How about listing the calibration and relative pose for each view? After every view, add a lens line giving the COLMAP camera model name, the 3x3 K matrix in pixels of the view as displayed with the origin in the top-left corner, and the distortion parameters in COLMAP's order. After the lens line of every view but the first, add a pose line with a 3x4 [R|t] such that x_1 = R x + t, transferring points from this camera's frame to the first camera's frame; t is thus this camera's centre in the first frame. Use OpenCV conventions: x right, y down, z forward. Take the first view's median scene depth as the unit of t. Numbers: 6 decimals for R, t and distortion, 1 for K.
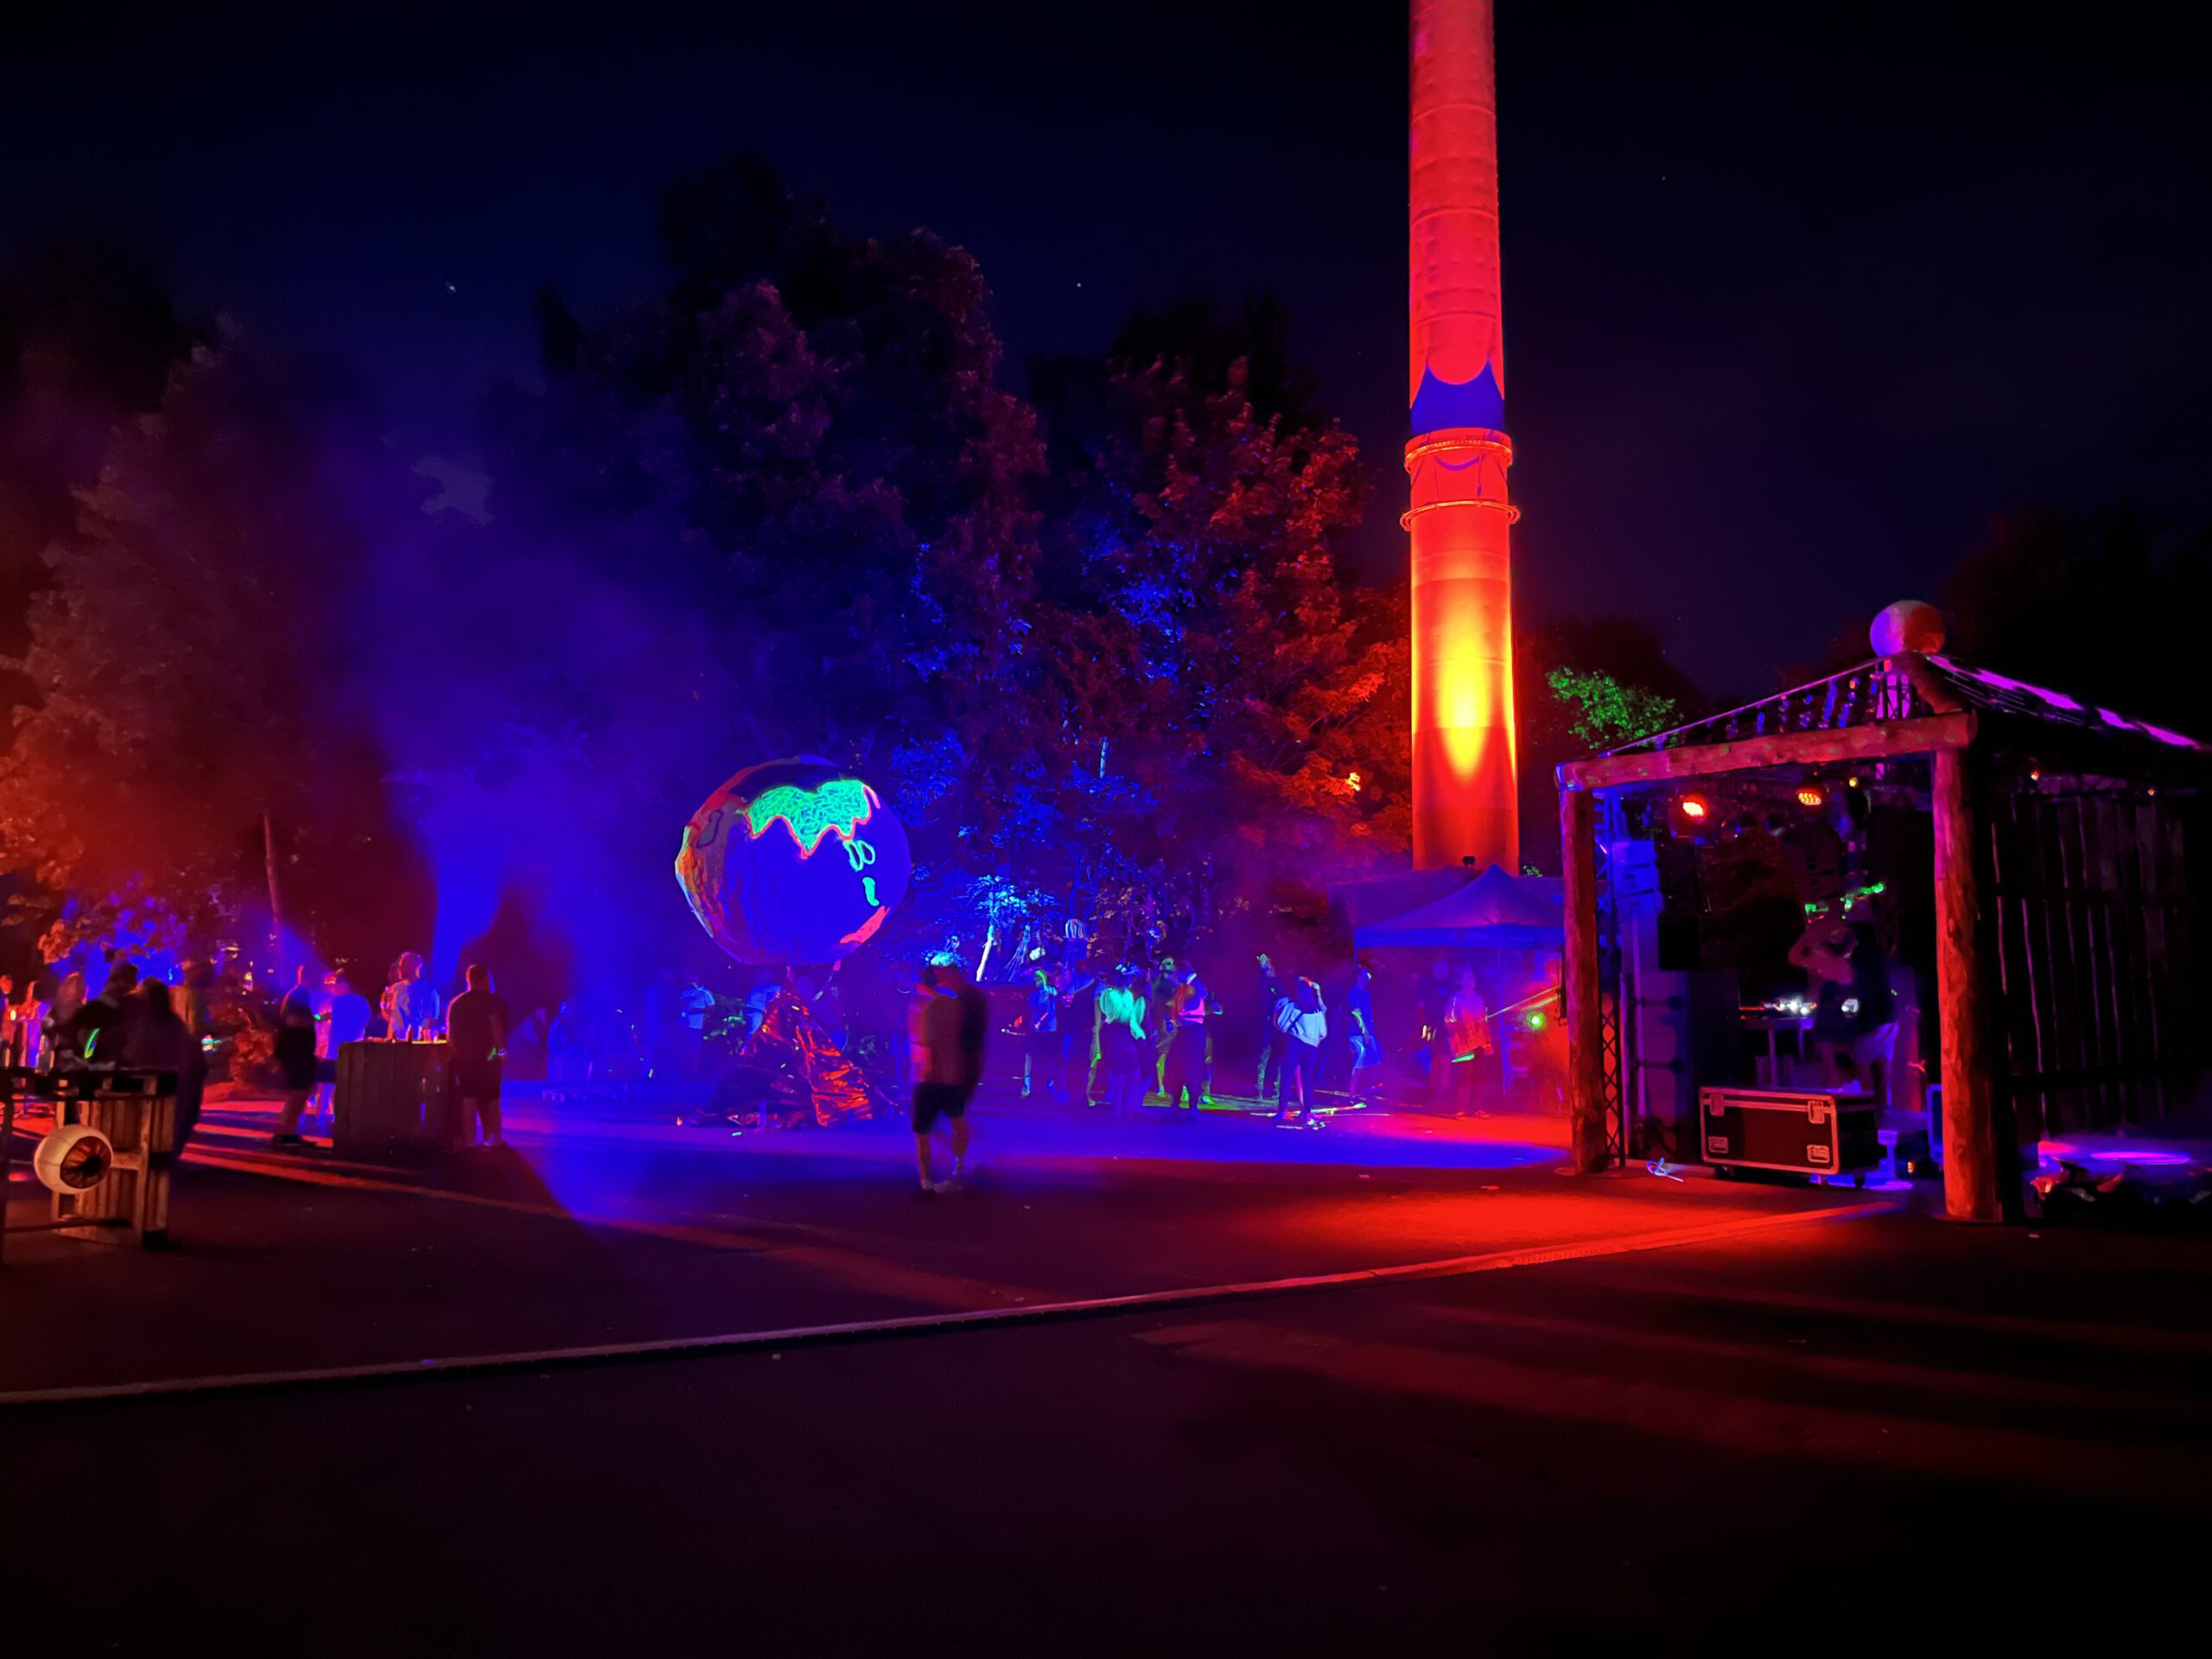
lens RADIAL K [[1680.9, 0, 1103.0], [0, 1680.9, 829.1], [0, 0, 1]] dist [0.005809, 0.002319]
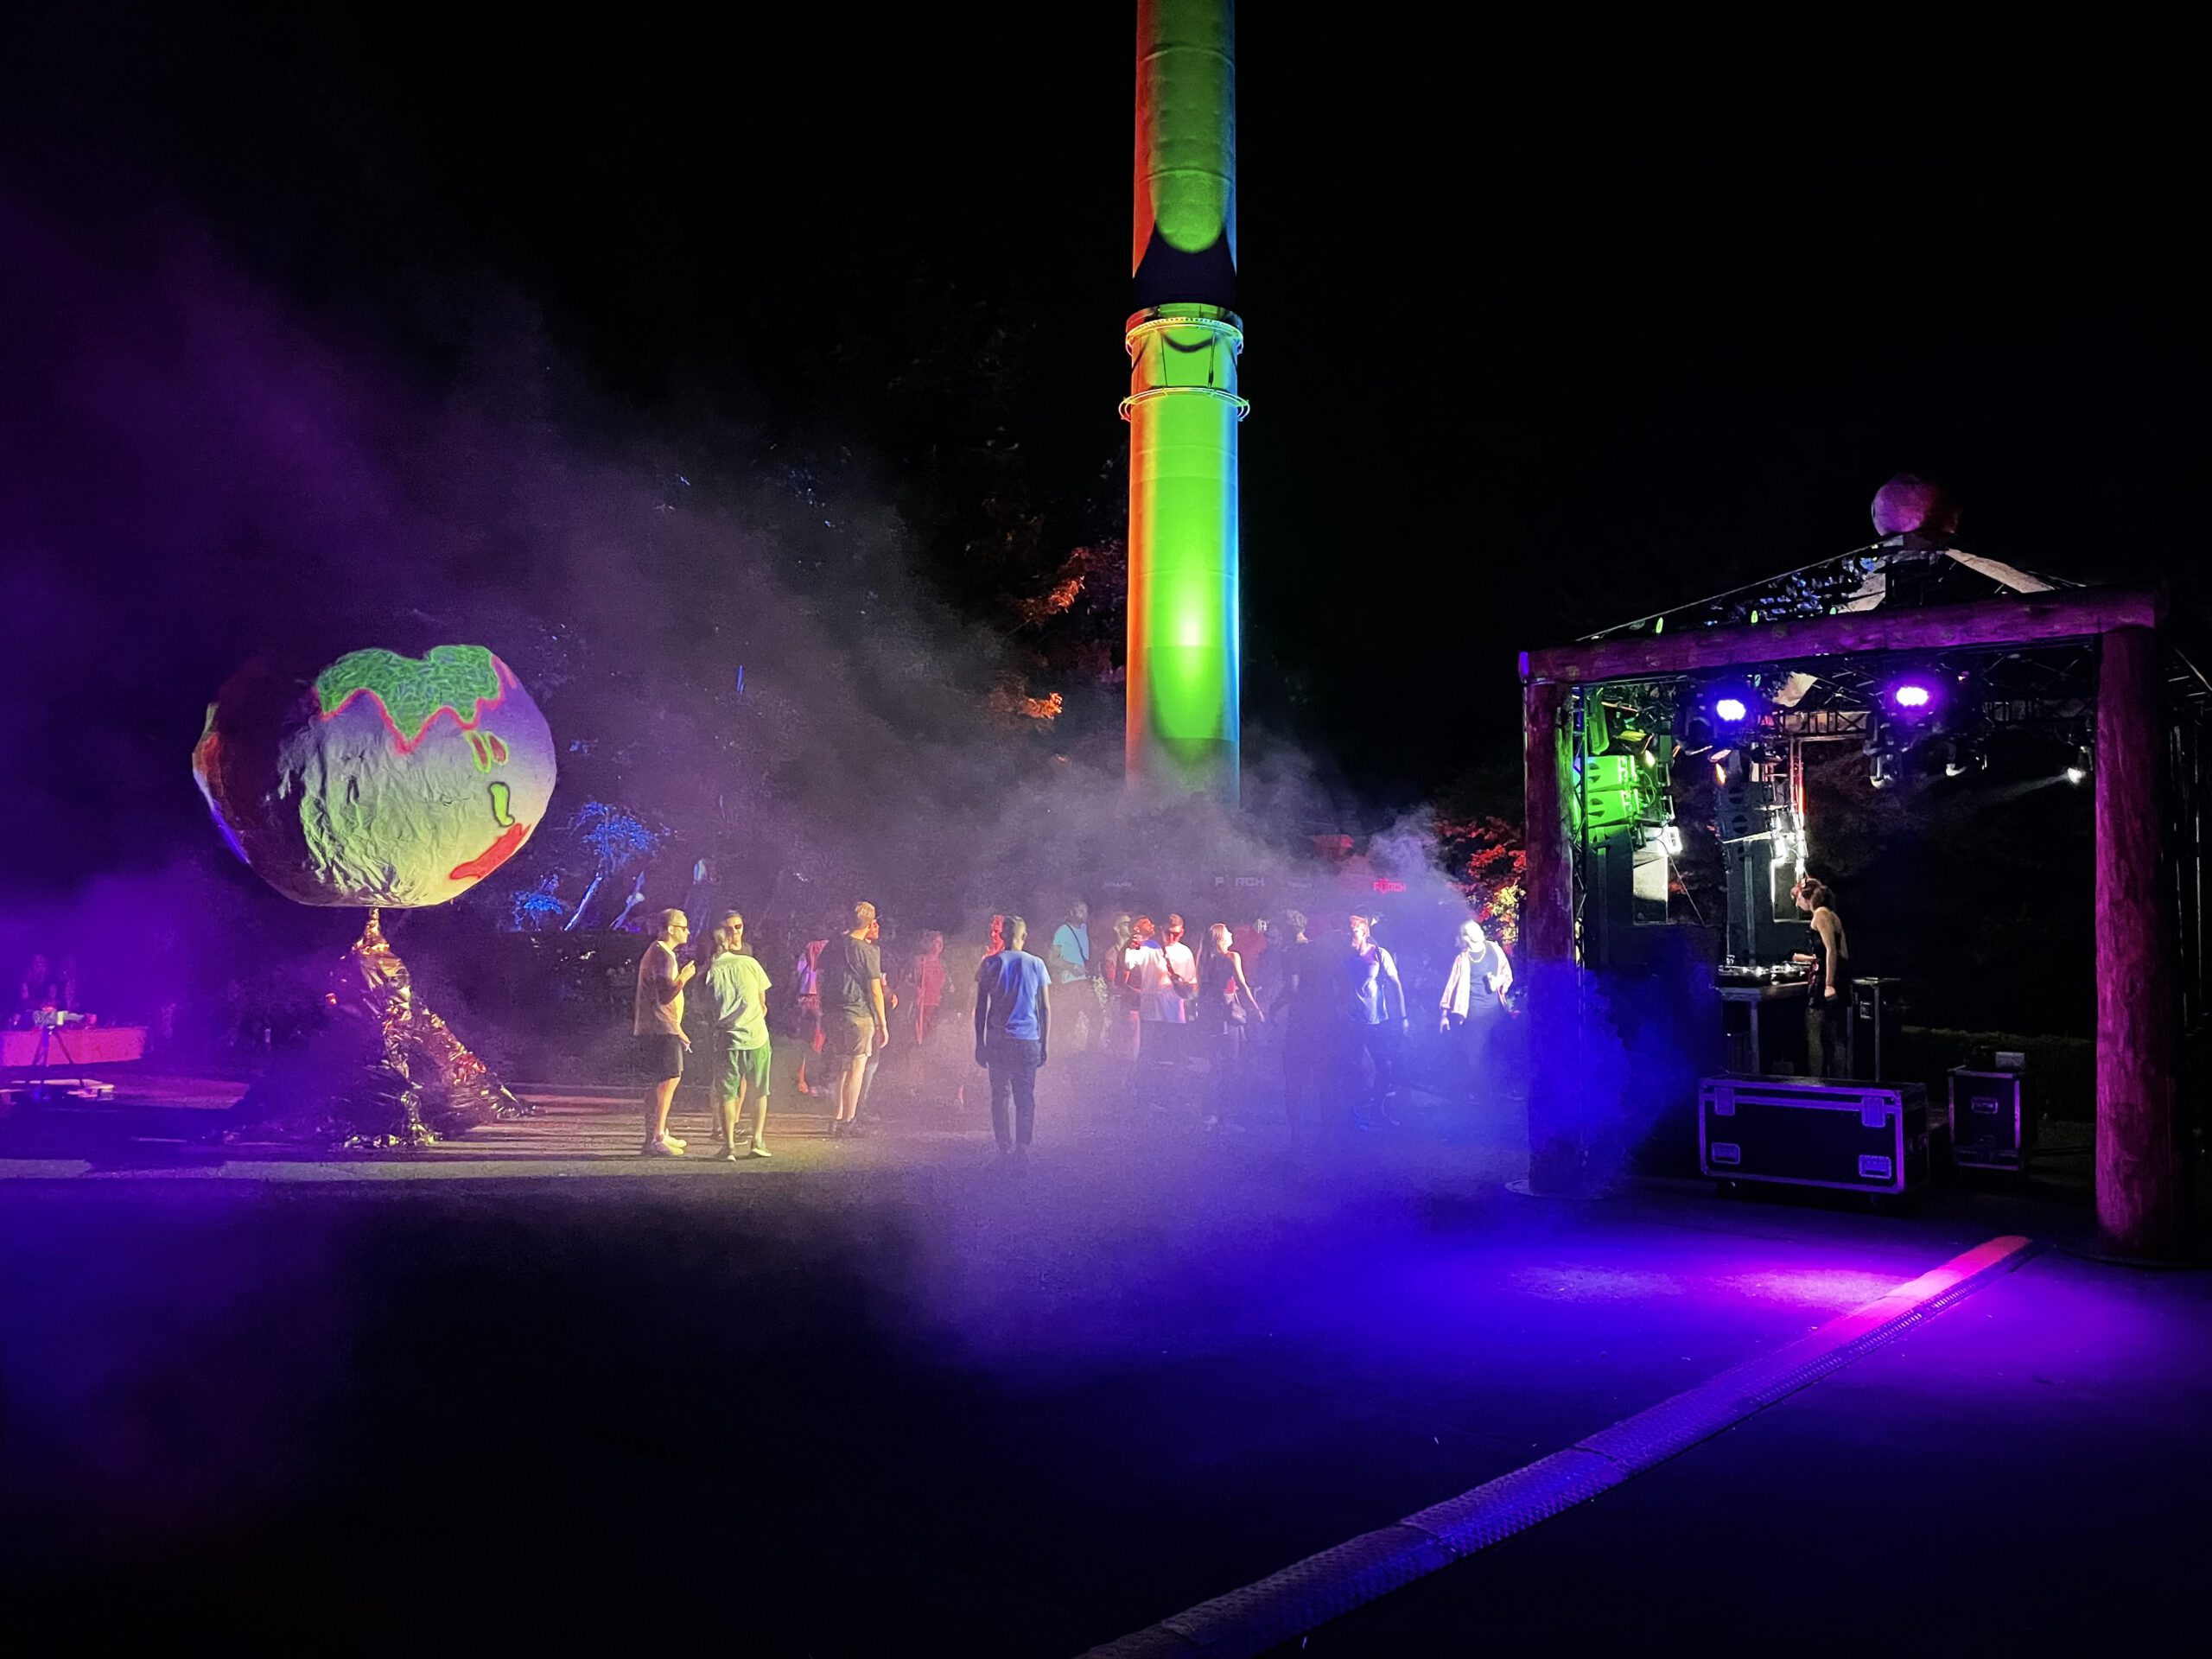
lens RADIAL K [[1652.4, 0, 1110.2], [0, 1652.4, 829.9], [0, 0, 1]] dist [0.032381, -0.002932]
pose [[0.962672, 0.023709, 0.269629, -0.062942], [-0.031534, 0.999197, 0.024728, 0.017810], [-0.268826, -0.032307, 0.962647, 0.202279]]
